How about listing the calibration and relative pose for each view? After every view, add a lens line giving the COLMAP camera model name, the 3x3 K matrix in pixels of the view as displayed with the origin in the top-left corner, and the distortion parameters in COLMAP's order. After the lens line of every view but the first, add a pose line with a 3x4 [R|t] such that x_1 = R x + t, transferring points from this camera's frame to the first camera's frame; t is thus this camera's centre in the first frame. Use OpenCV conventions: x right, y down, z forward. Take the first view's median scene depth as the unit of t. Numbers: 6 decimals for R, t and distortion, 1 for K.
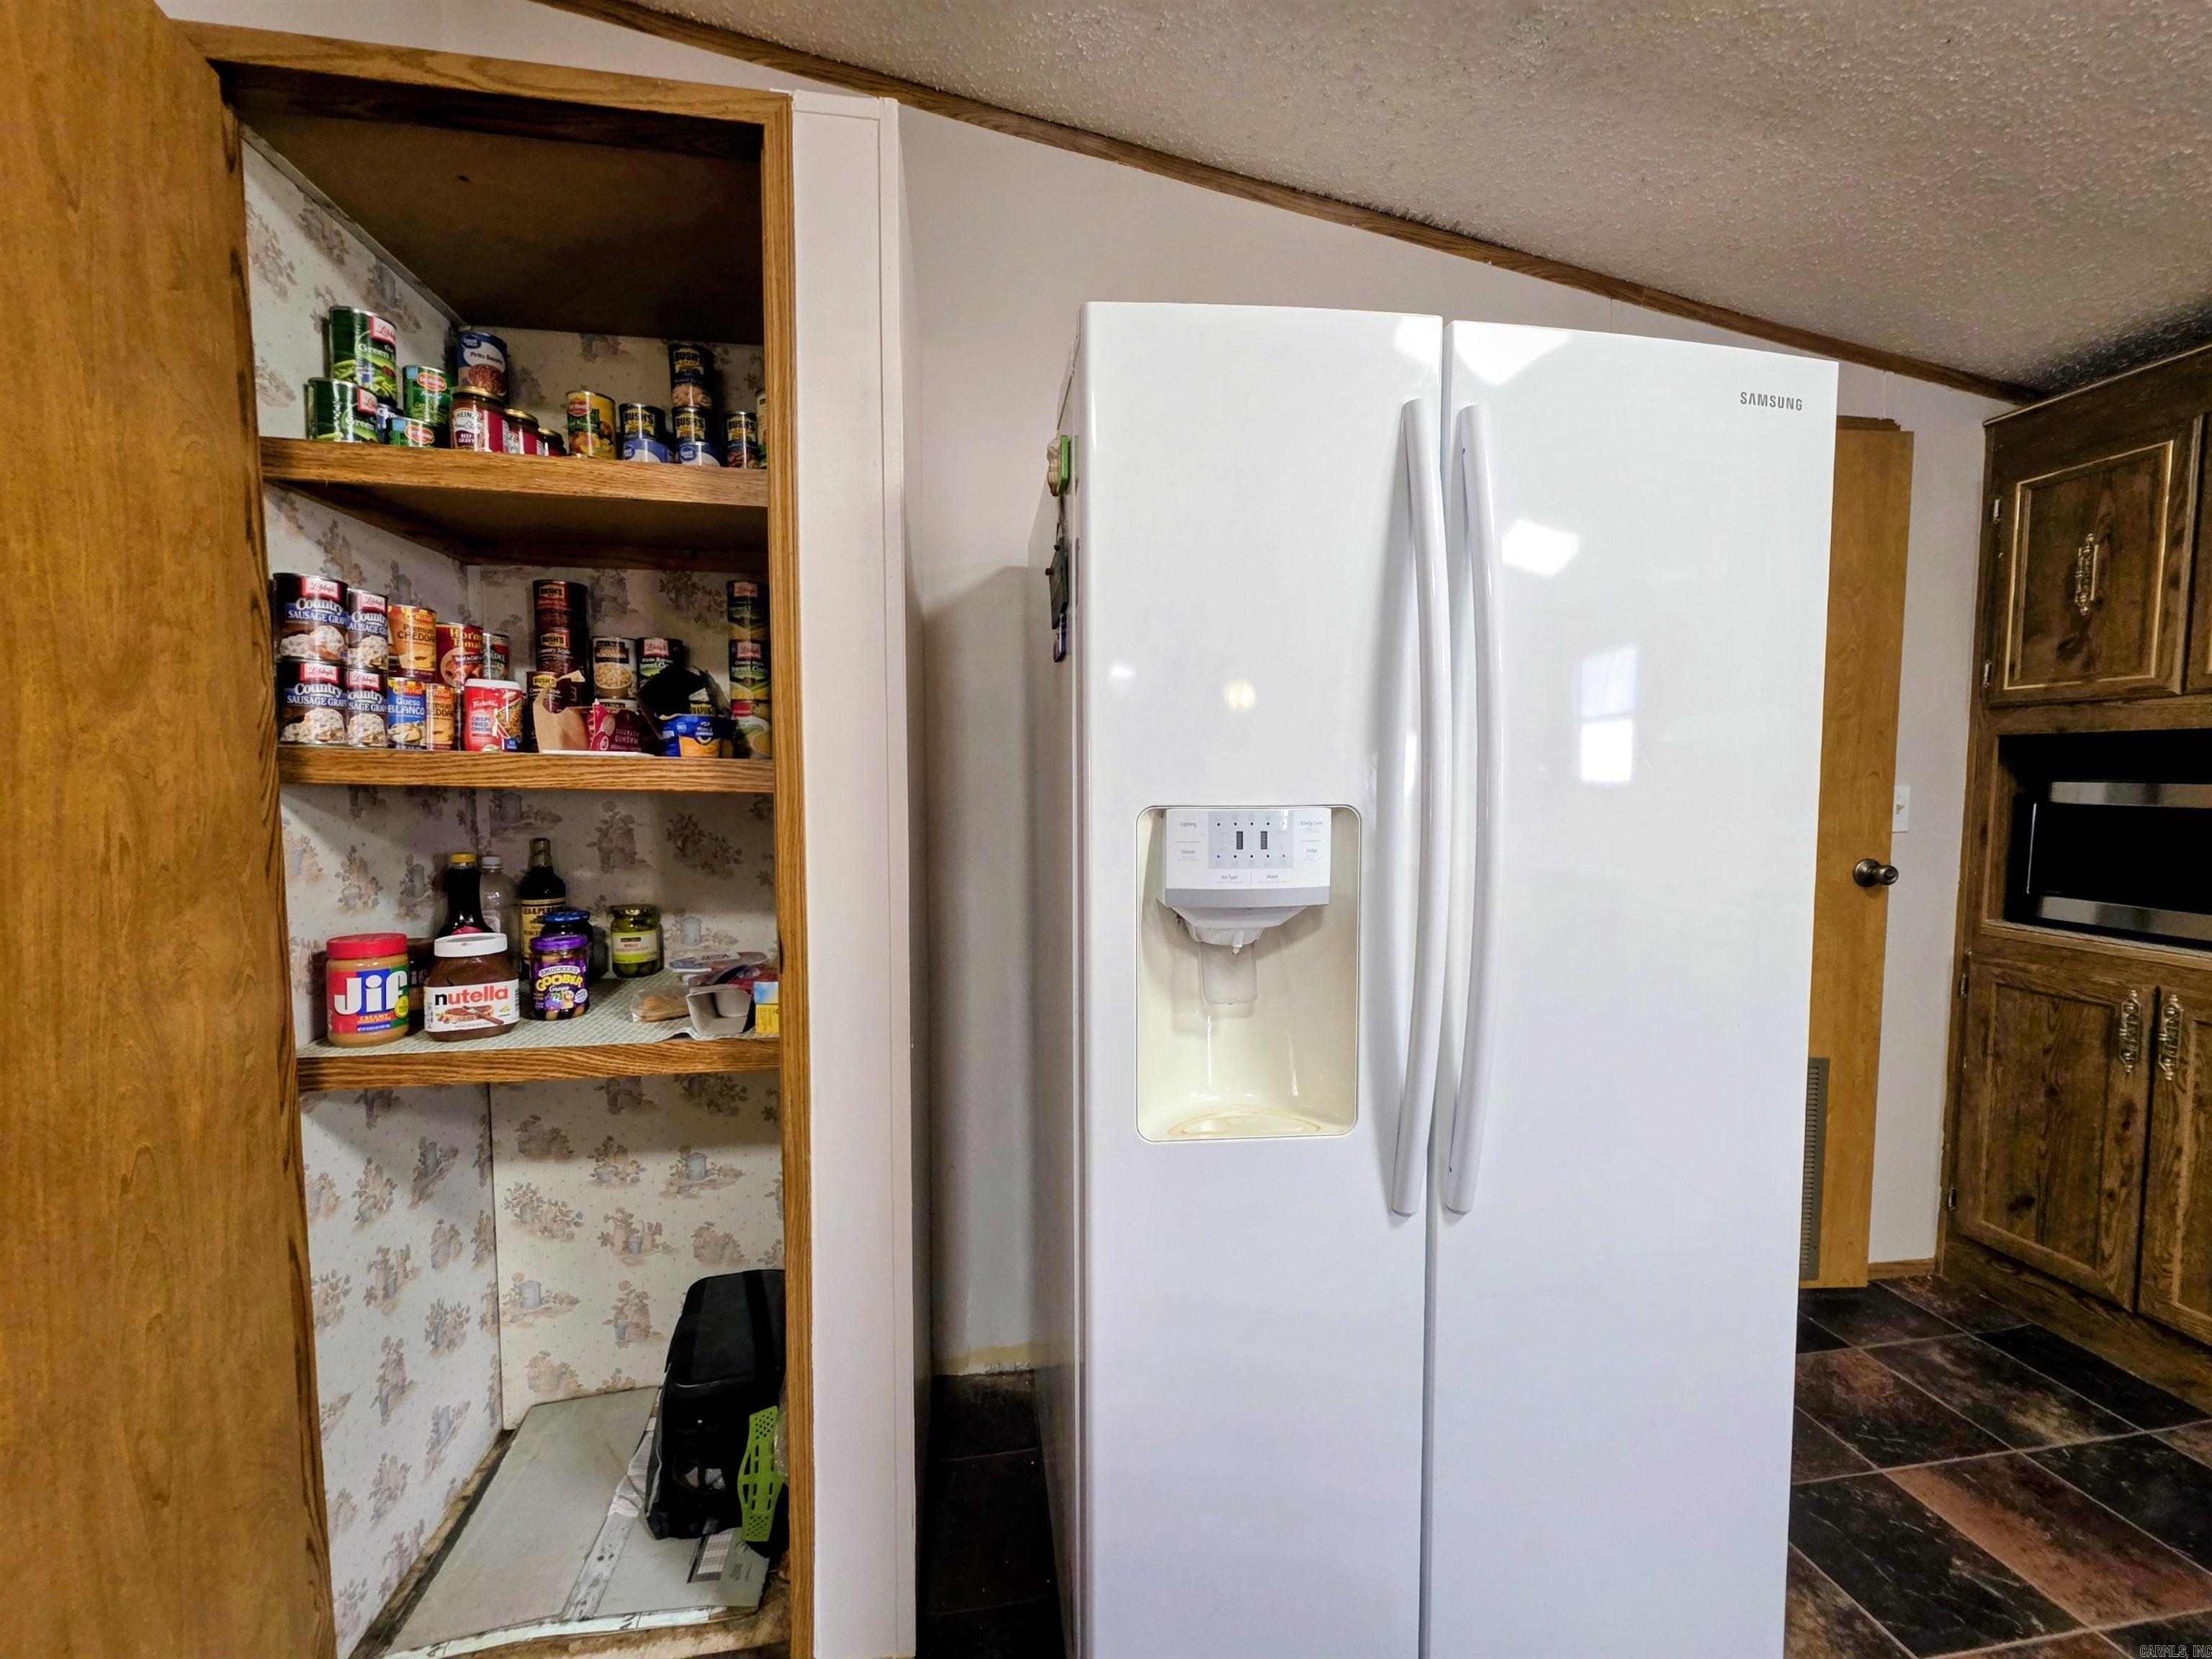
lens RADIAL K [[877.2, 0, 1106.0], [0, 877.2, 829.5], [0, 0, 1]] dist [0.005384, 0.000004]
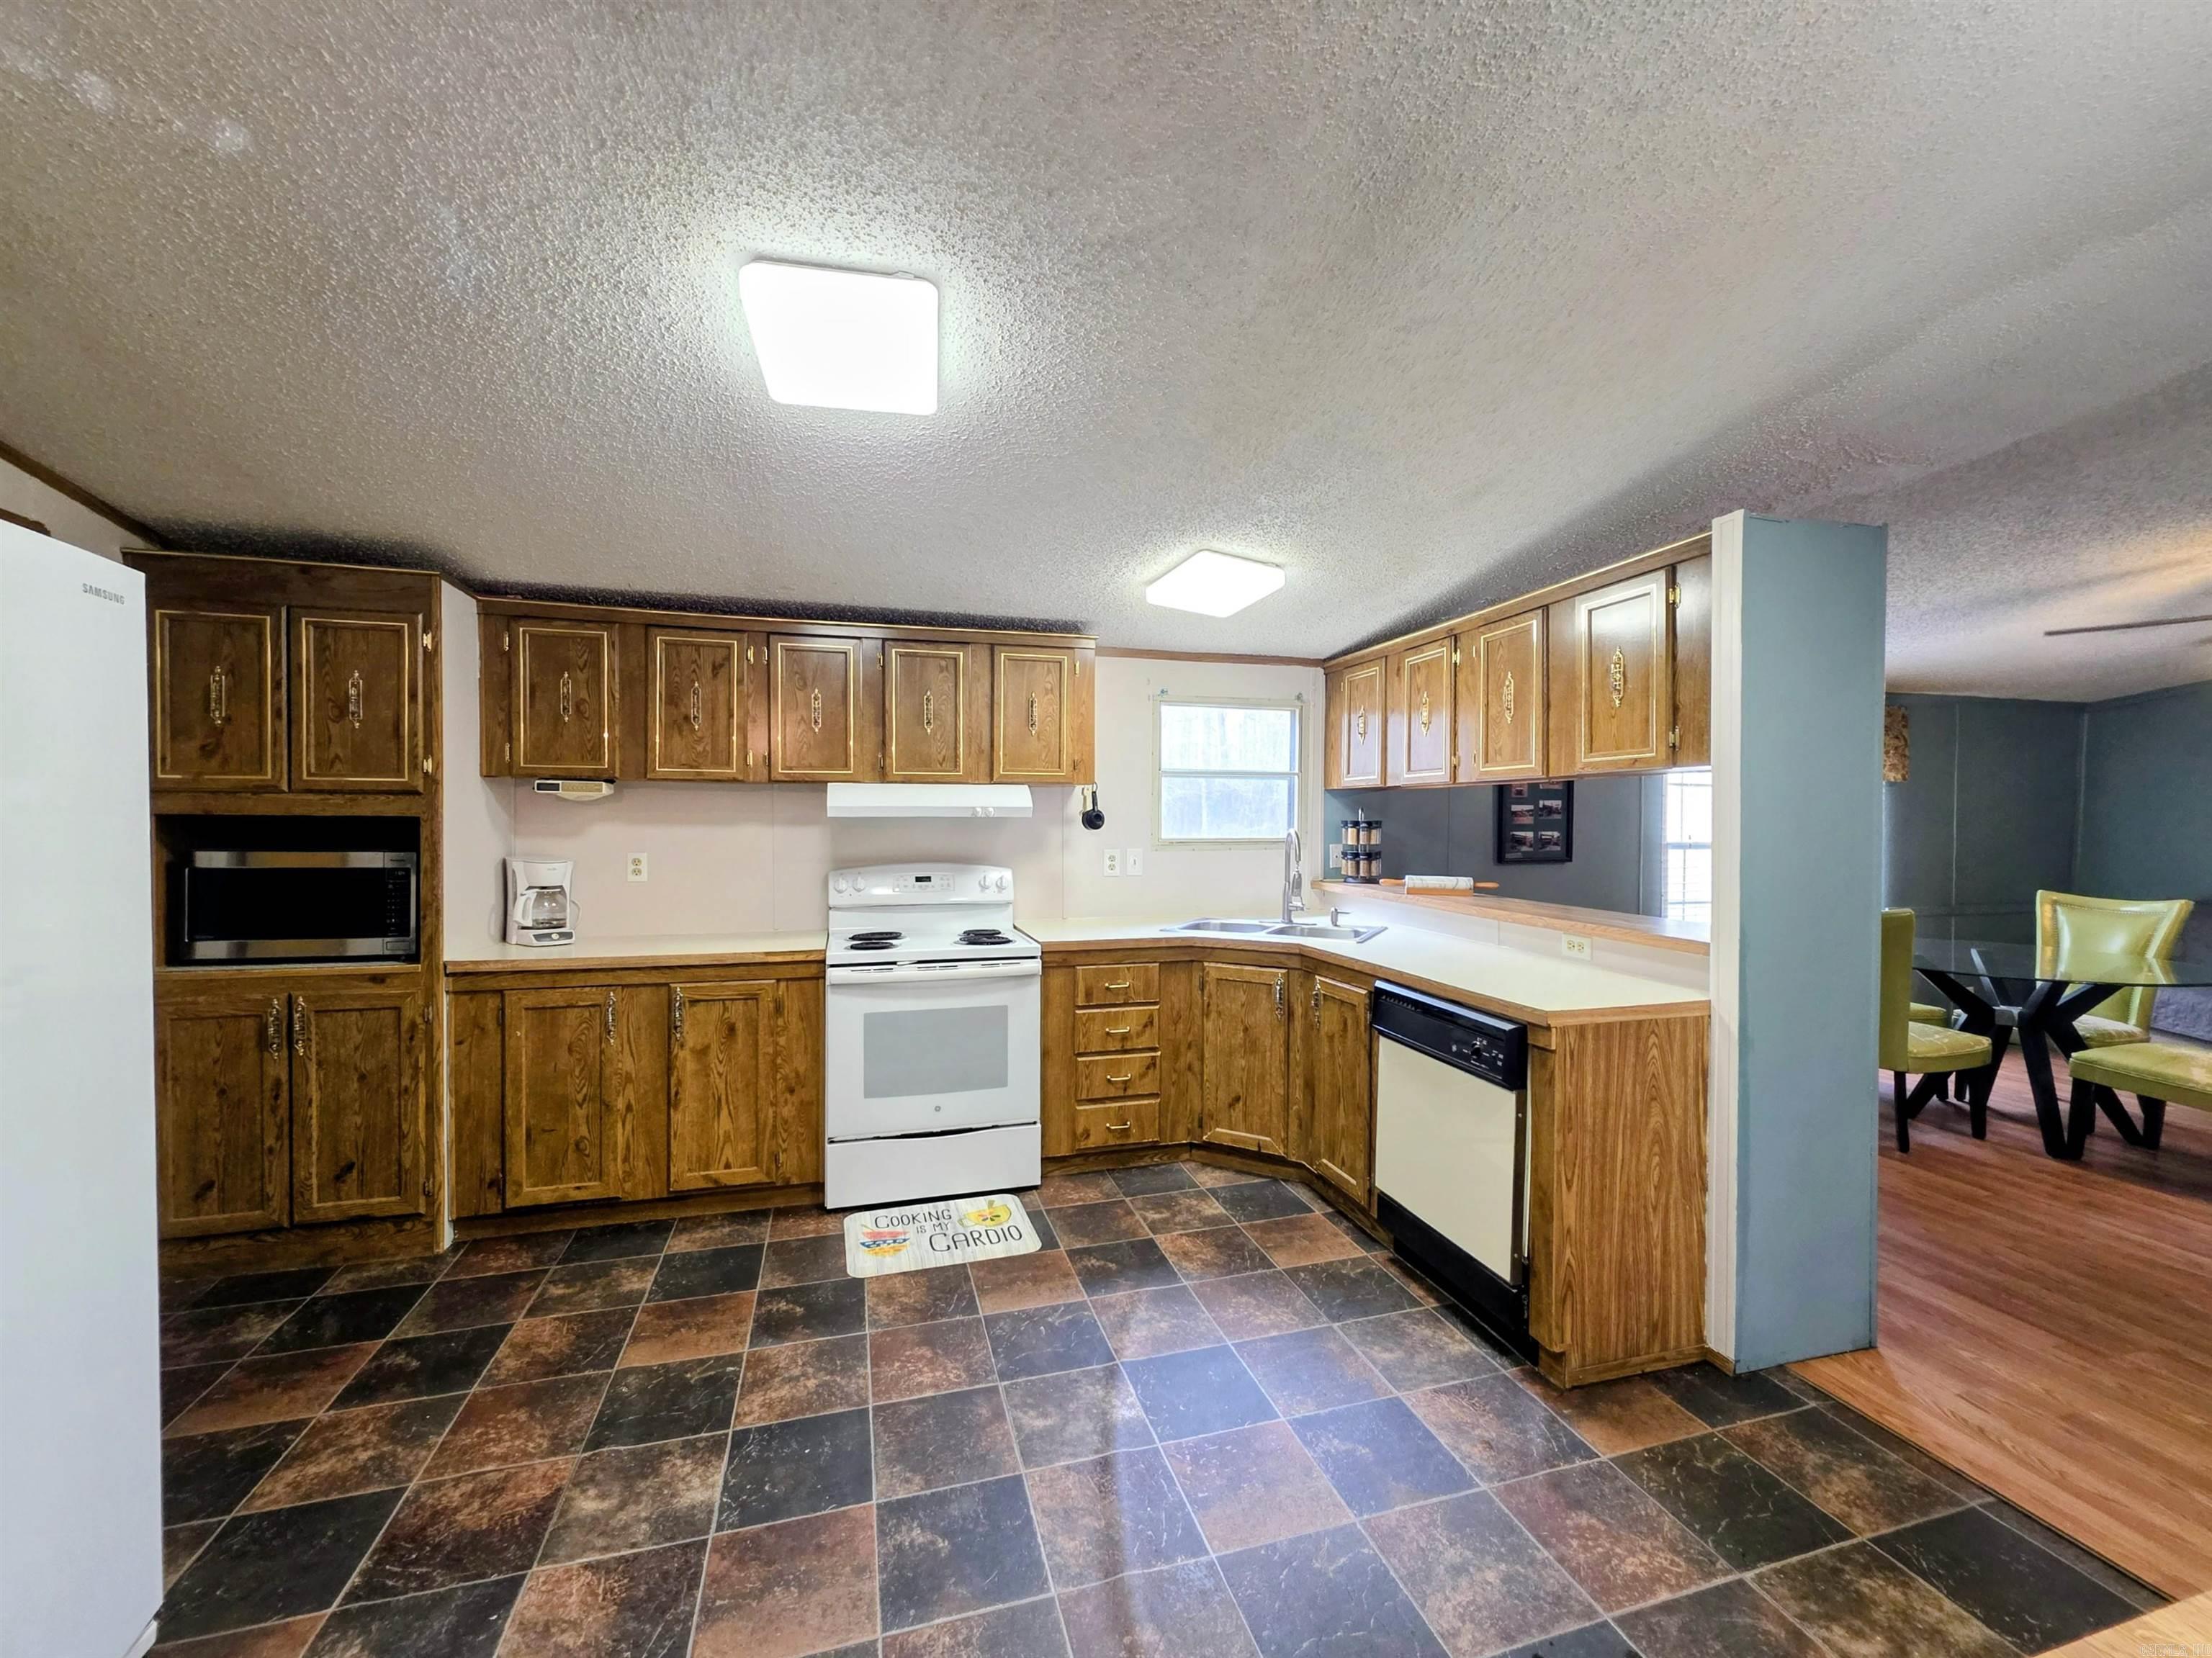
lens RADIAL K [[877.1, 0, 1106.0], [0, 877.1, 829.0], [0, 0, 1]] dist [0.005384, 0.000004]
pose [[-0.126768, -0.015576, 0.991810, -0.388511], [0.055145, 0.998220, 0.022725, -0.047742], [-0.990398, 0.057574, -0.125684, -0.148308]]
